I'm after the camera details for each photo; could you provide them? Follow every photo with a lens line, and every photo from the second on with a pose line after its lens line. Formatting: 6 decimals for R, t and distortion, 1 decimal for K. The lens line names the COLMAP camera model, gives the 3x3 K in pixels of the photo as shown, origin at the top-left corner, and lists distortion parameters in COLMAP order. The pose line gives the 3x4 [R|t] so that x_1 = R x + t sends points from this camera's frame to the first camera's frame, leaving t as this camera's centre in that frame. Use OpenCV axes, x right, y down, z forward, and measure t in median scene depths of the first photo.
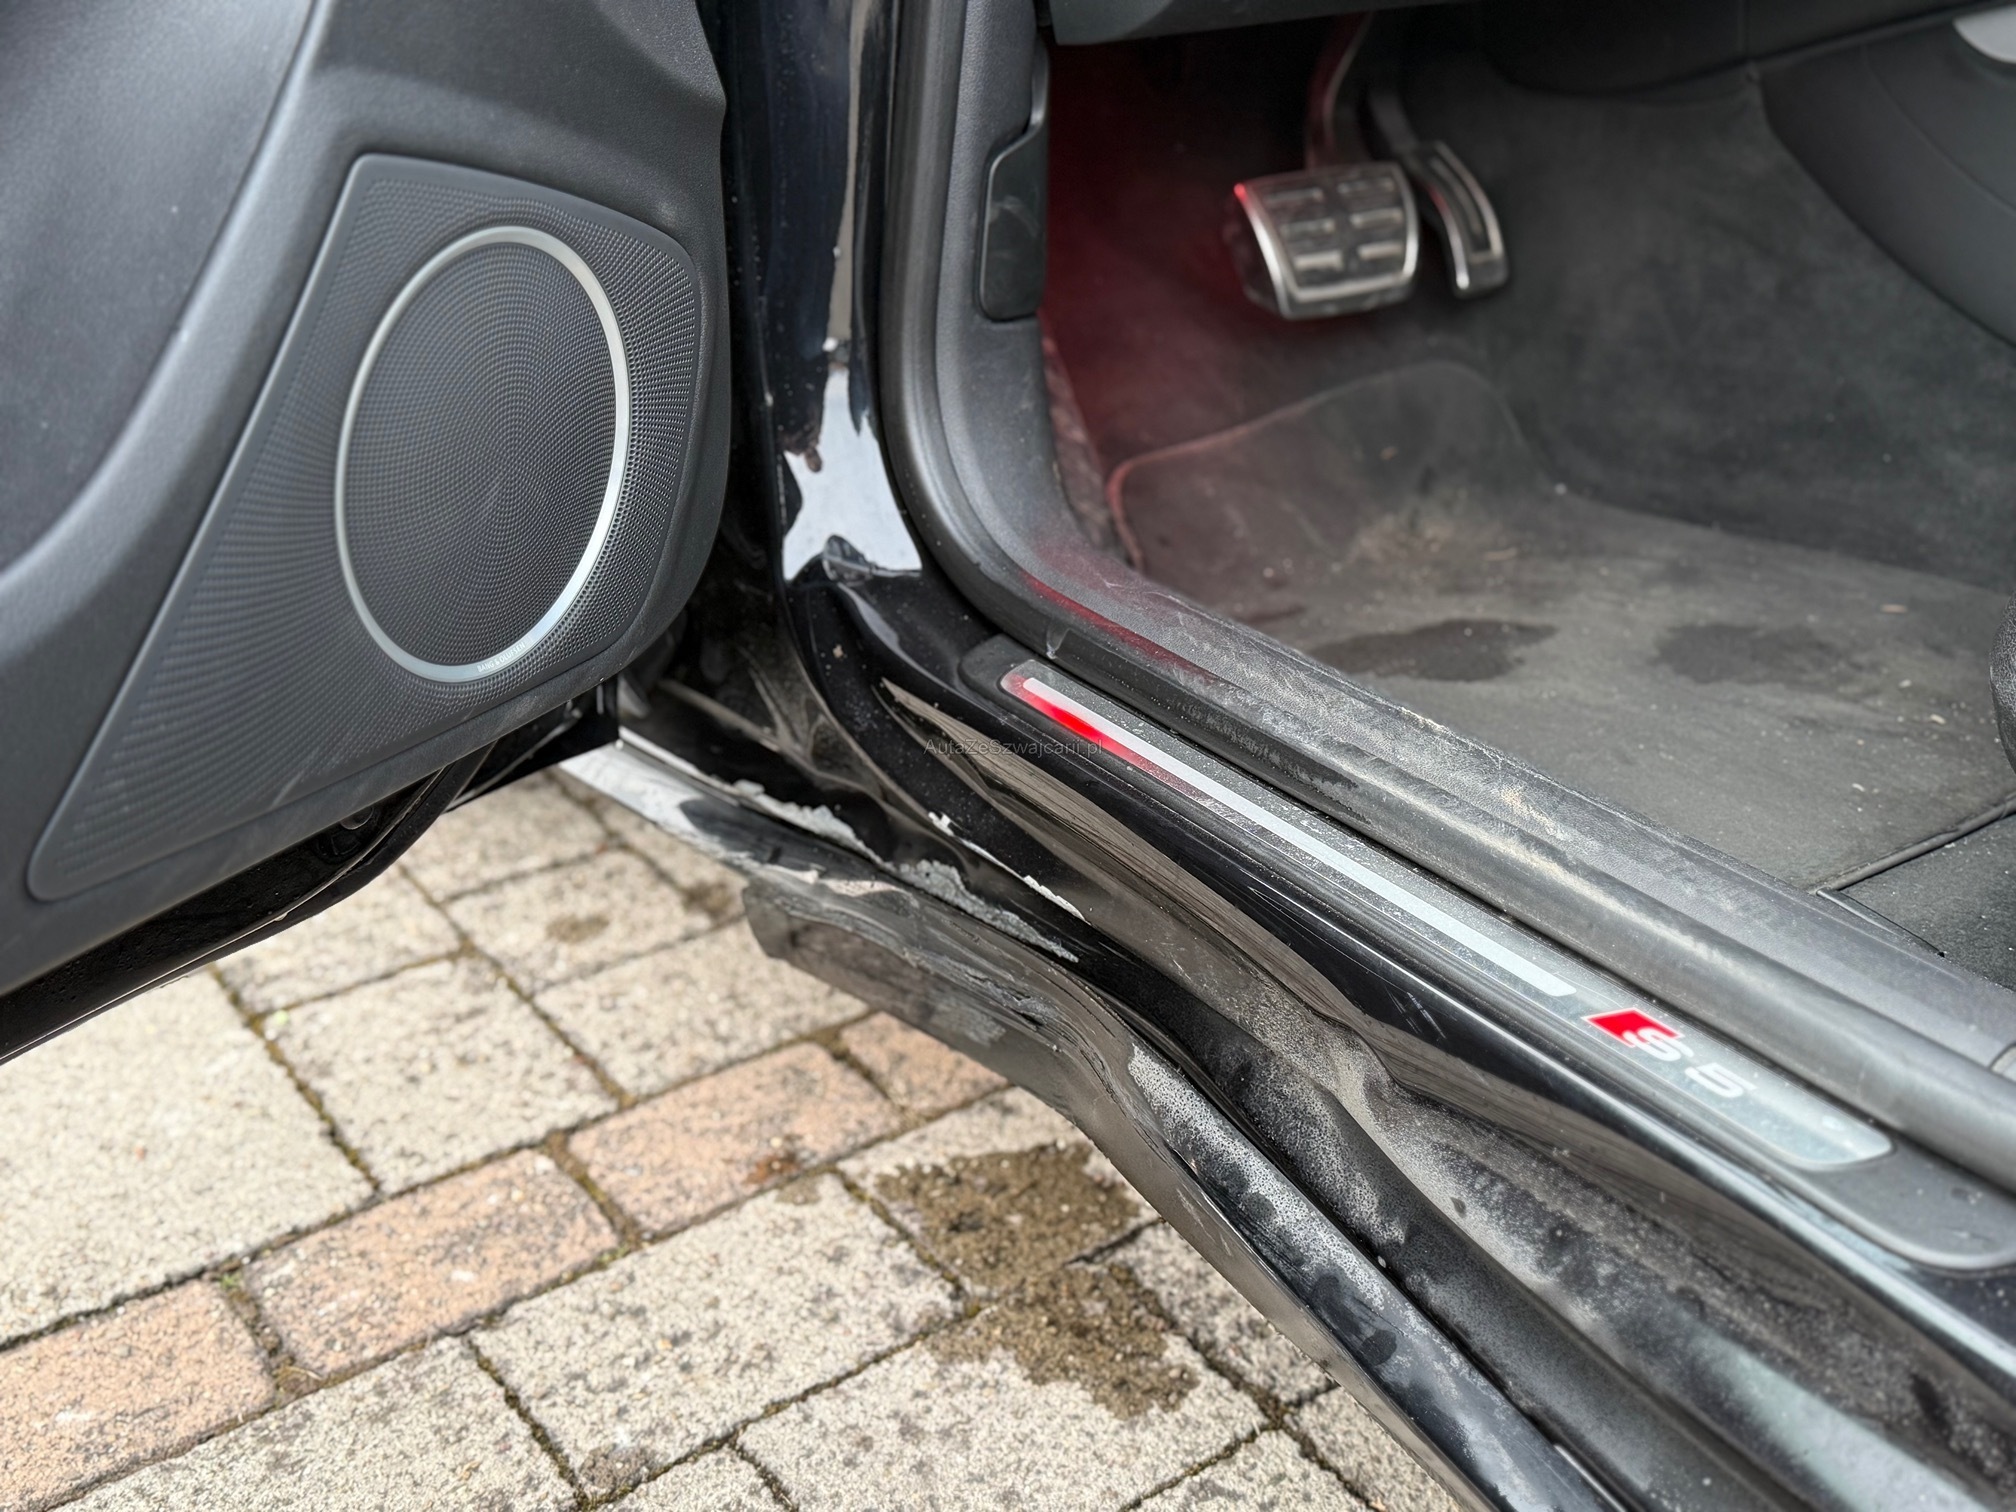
lens RADIAL K [[2065.1, 0, 1005.2], [0, 2065.1, 763.1], [0, 0, 1]] dist [0.189647, -0.405108]
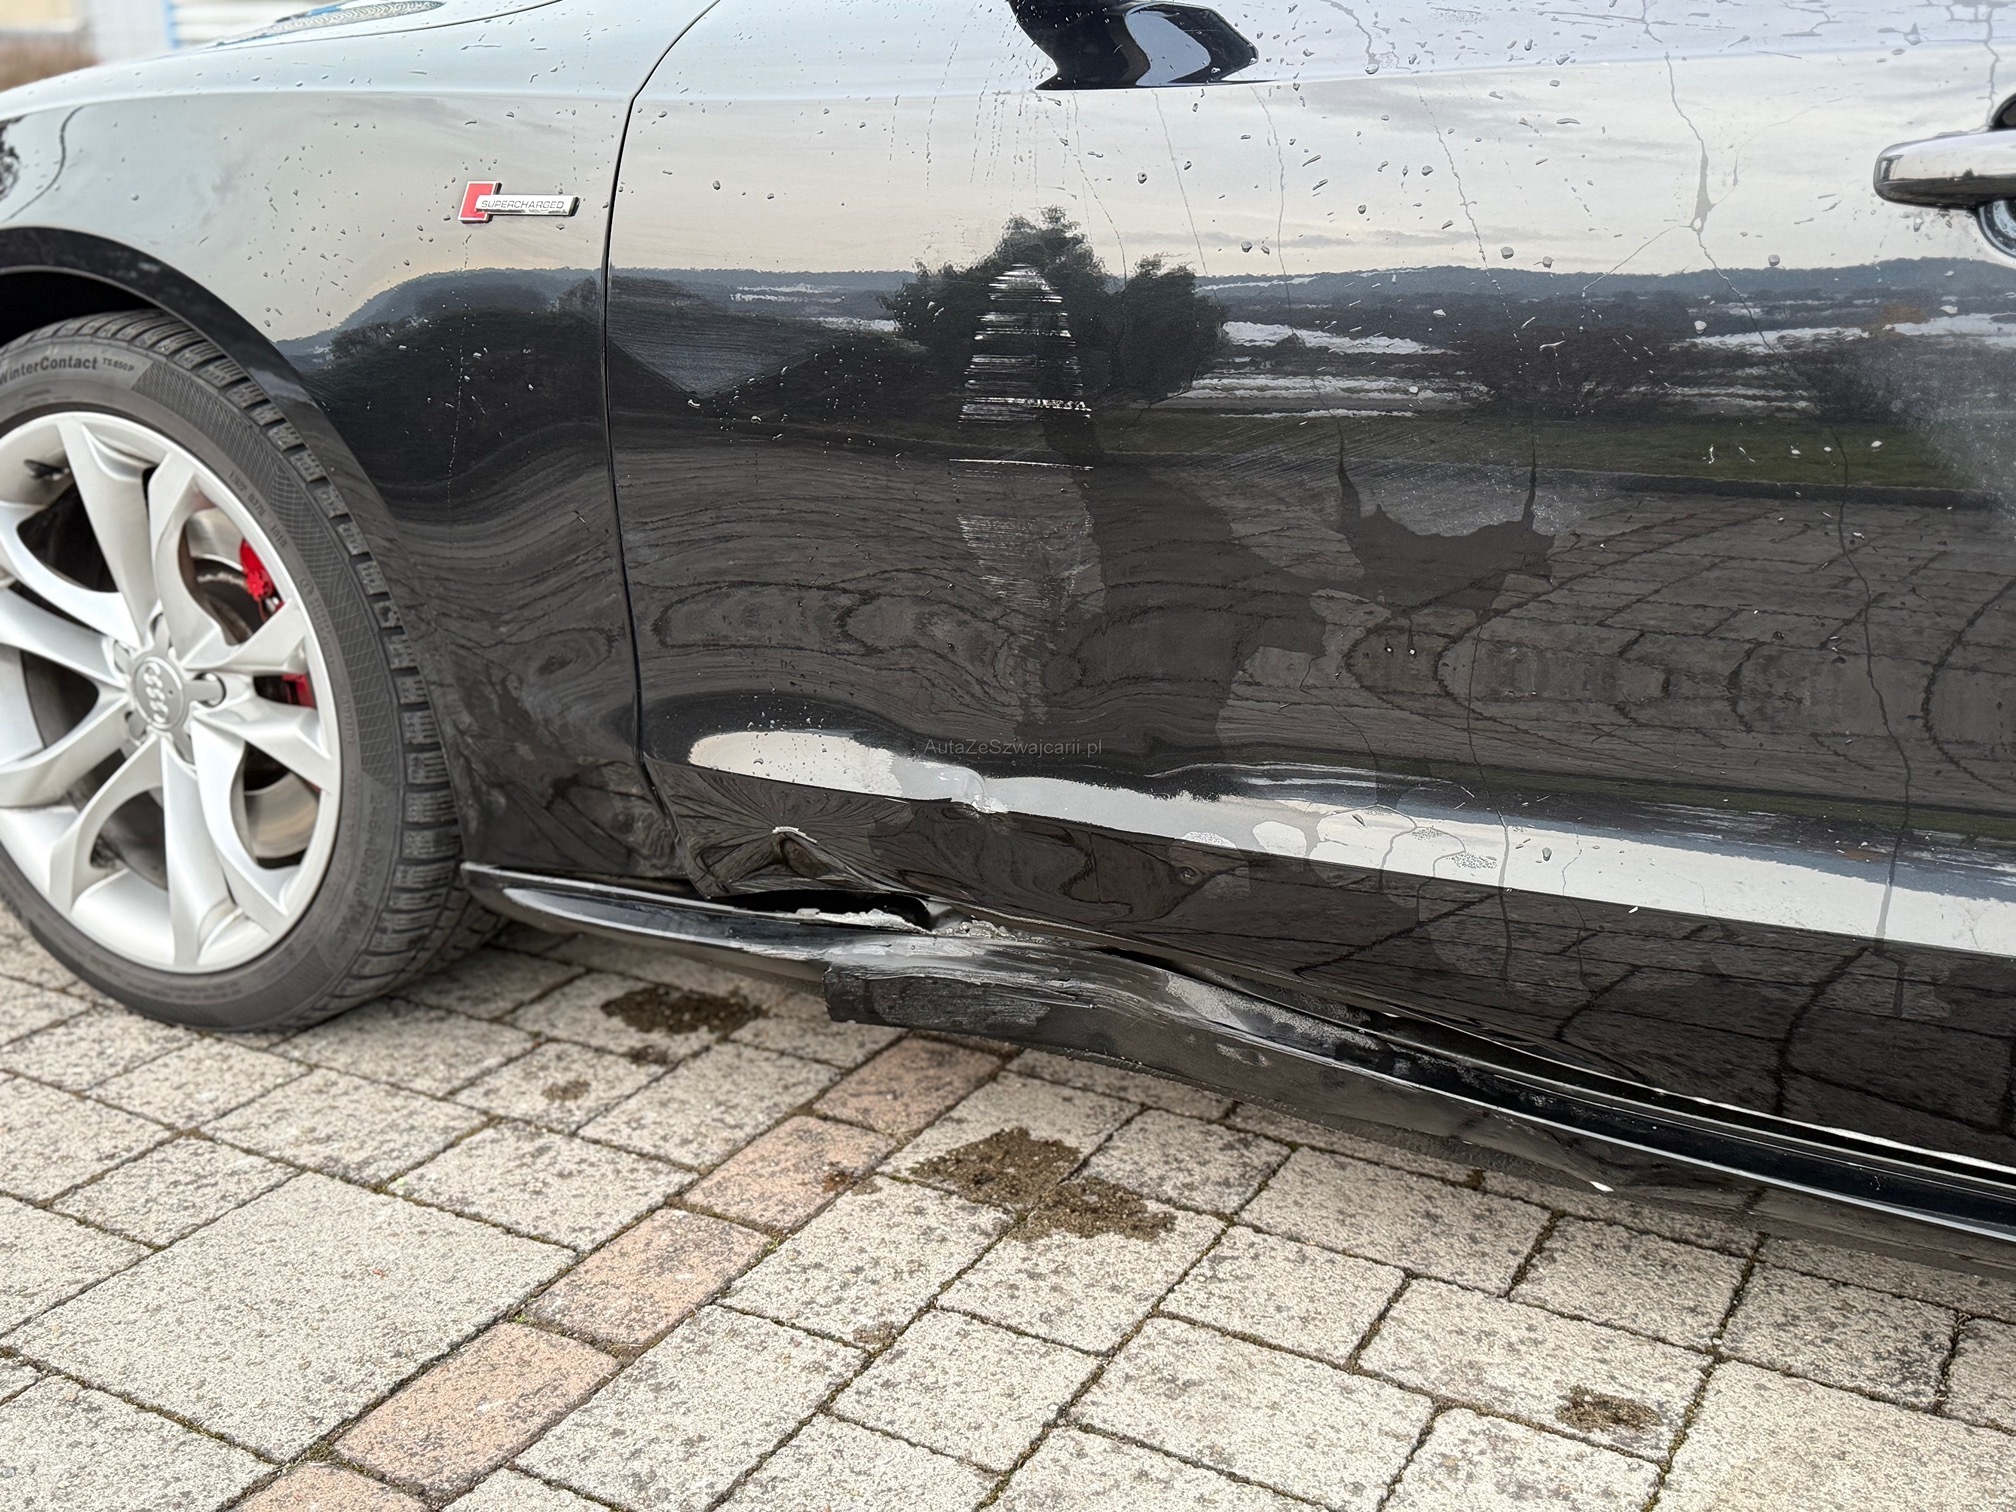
lens RADIAL K [[2065.1, 0, 1005.2], [0, 2065.1, 763.1], [0, 0, 1]] dist [0.189647, -0.405108]
pose [[0.911380, -0.130718, 0.390255, -0.582322], [0.192150, 0.973678, -0.122598, 0.122266], [-0.363957, 0.186721, 0.912508, -0.458433]]
